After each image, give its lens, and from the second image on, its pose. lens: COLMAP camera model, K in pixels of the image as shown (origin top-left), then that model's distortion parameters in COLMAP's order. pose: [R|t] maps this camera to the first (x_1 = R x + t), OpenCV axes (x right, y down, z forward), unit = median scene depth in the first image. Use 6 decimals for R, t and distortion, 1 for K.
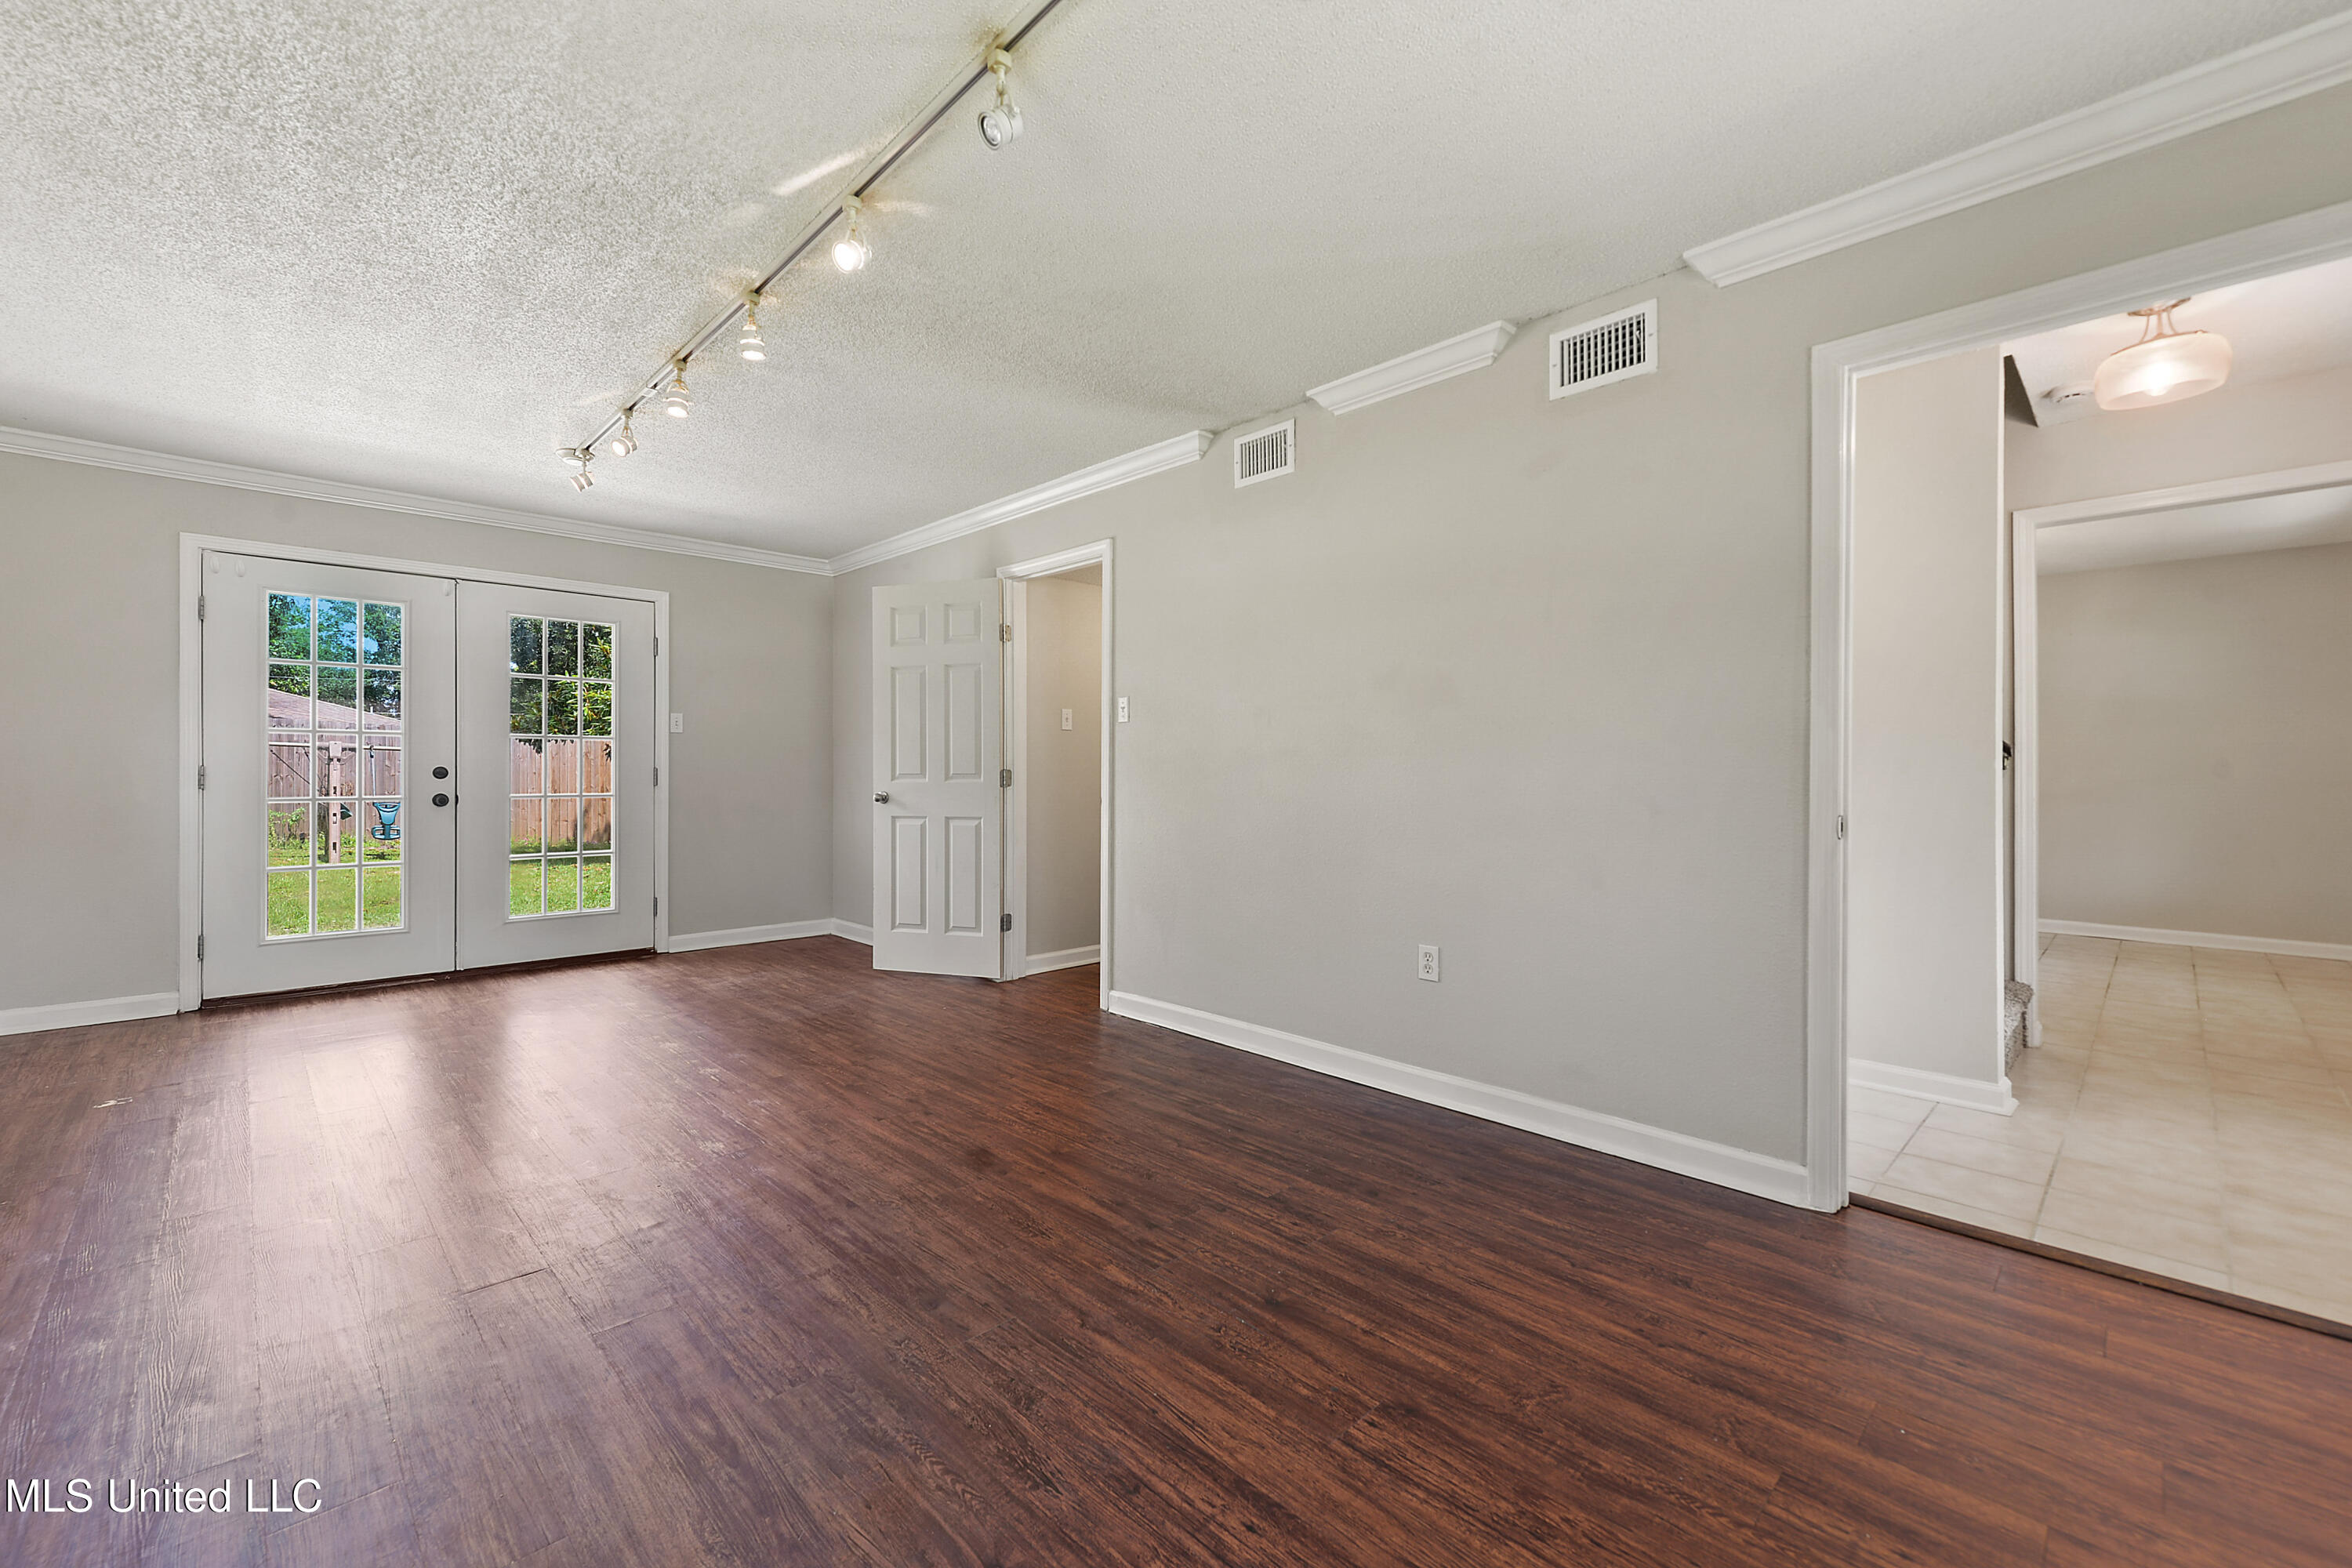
lens RADIAL K [[946.4, 0, 1162.9], [0, 946.4, 778.6], [0, 0, 1]] dist [0.007009, -0.000092]
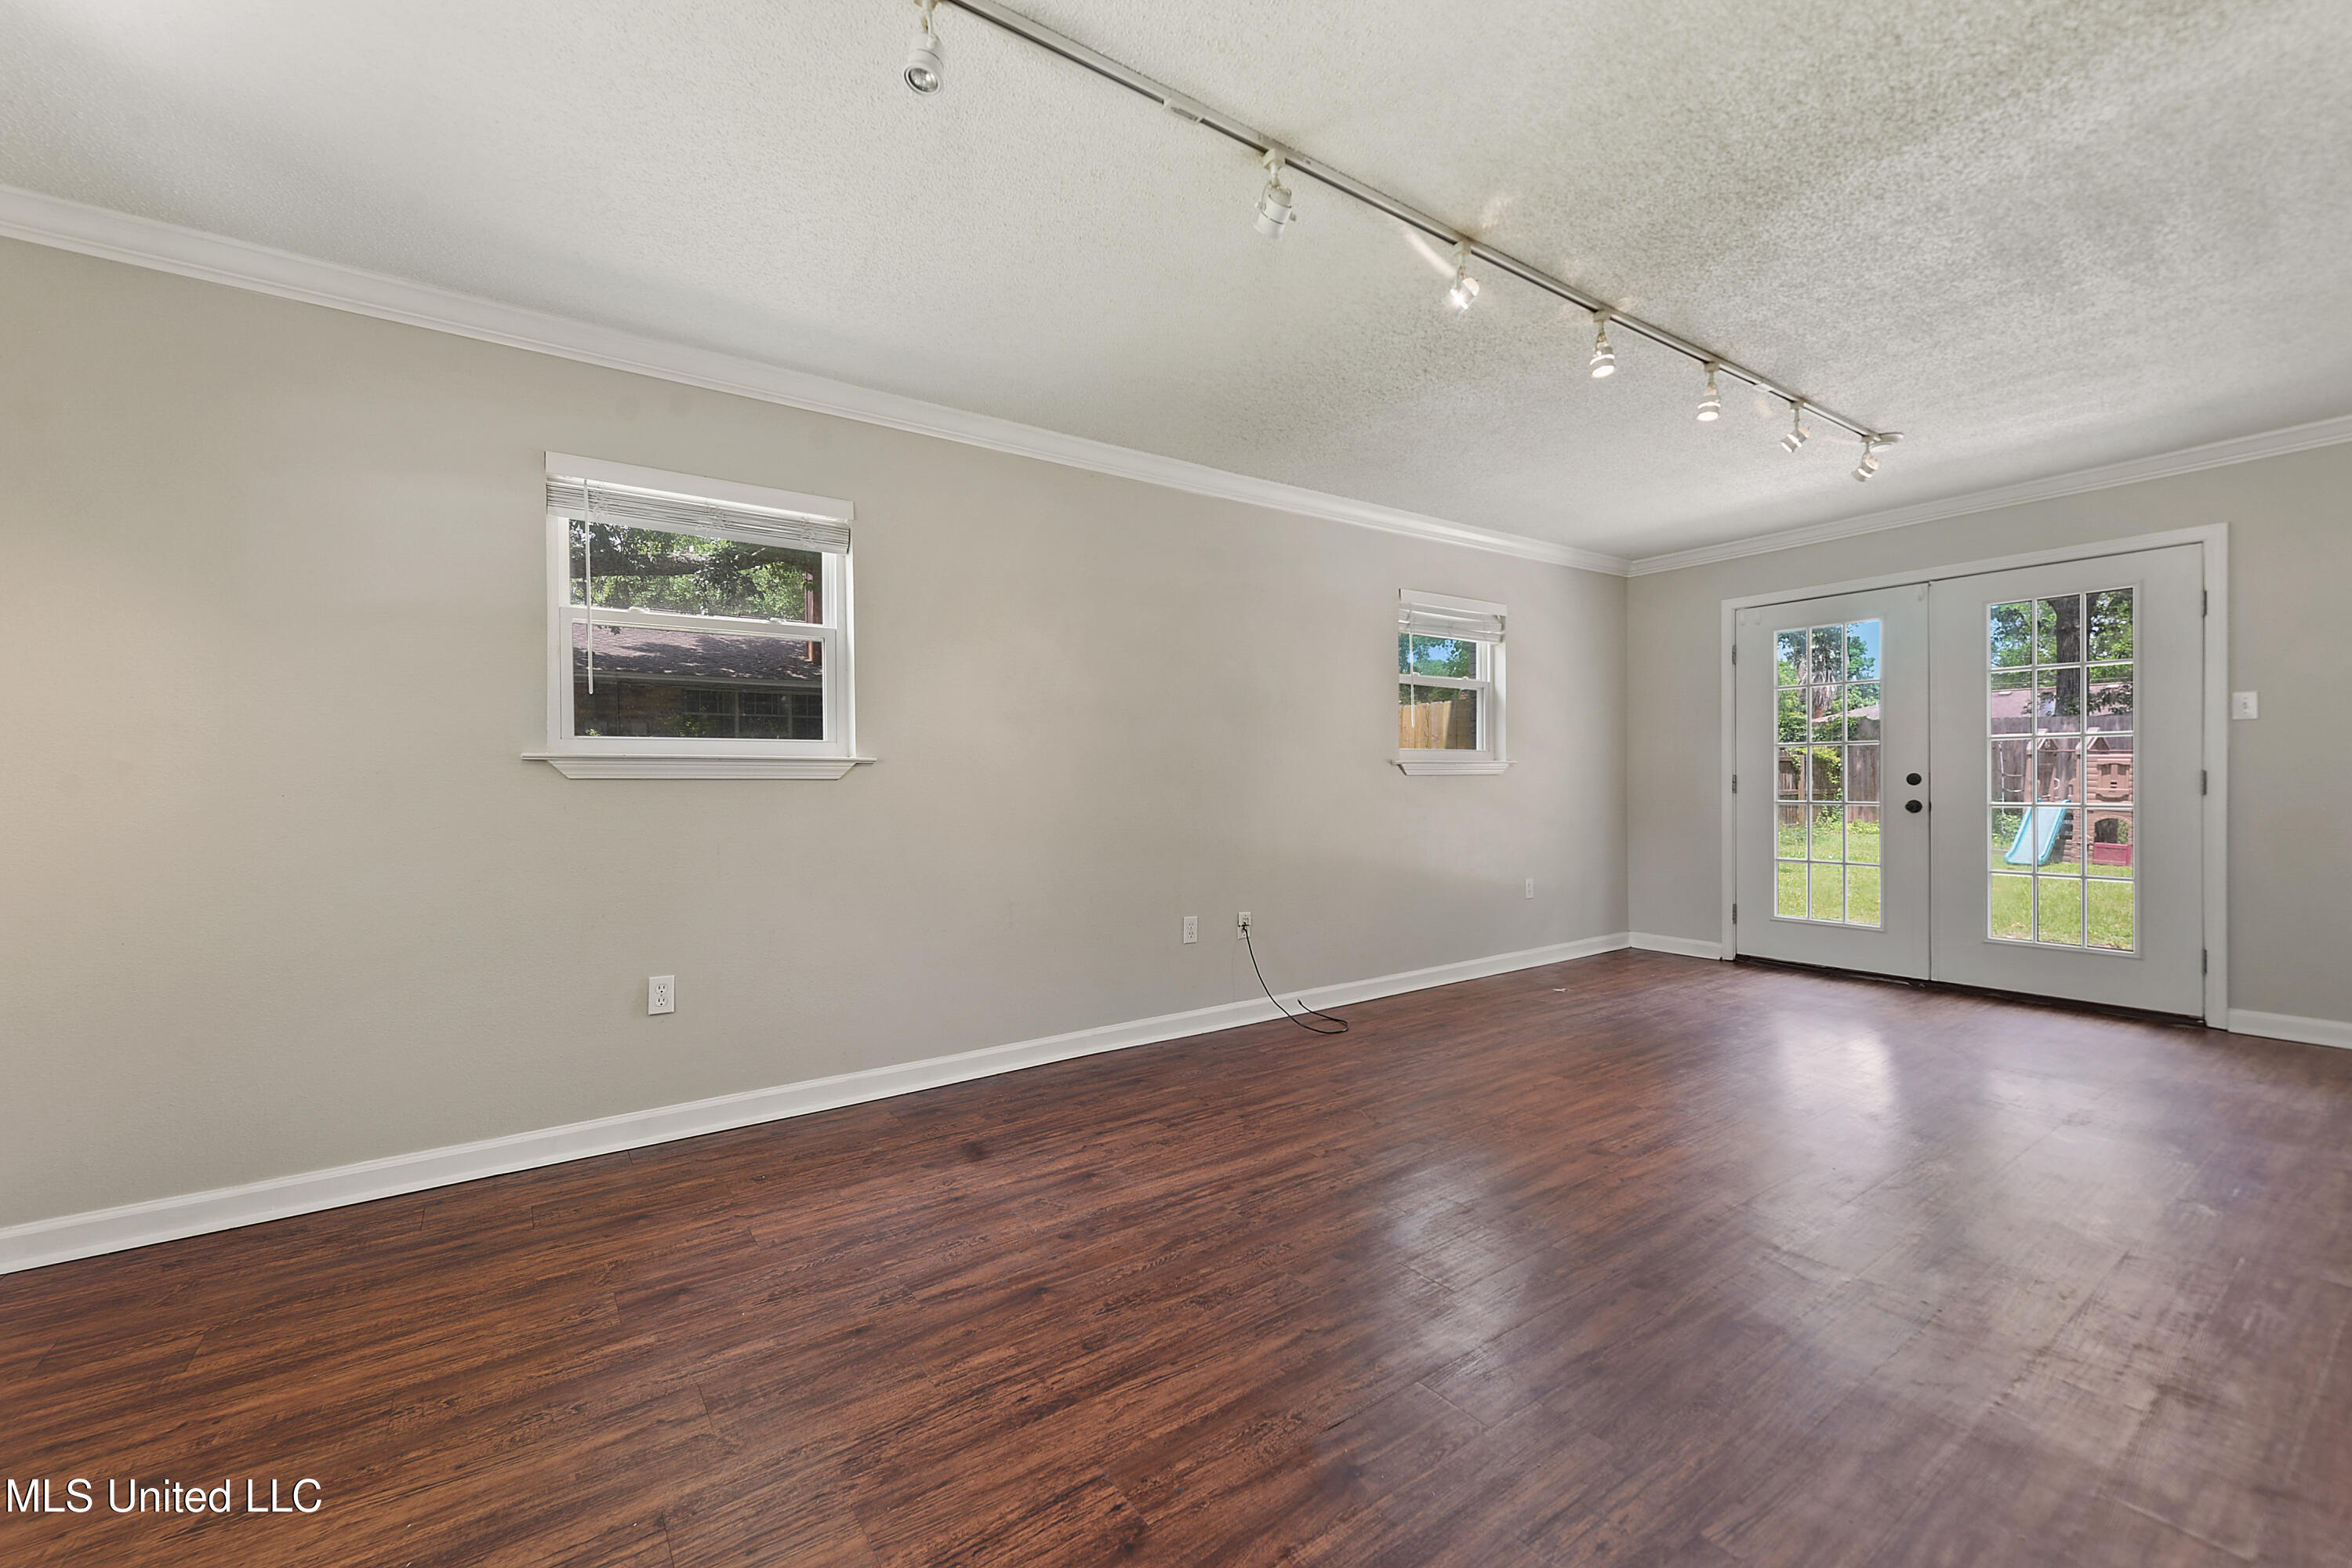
lens RADIAL K [[946.4, 0, 1165.8], [0, 946.4, 783.5], [0, 0, 1]] dist [0.007009, -0.000092]
pose [[-0.153868, 0.001203, -0.988091, 1.104195], [0.000725, 0.999999, 0.001105, -0.009860], [0.988091, -0.000546, -0.153869, 1.184563]]
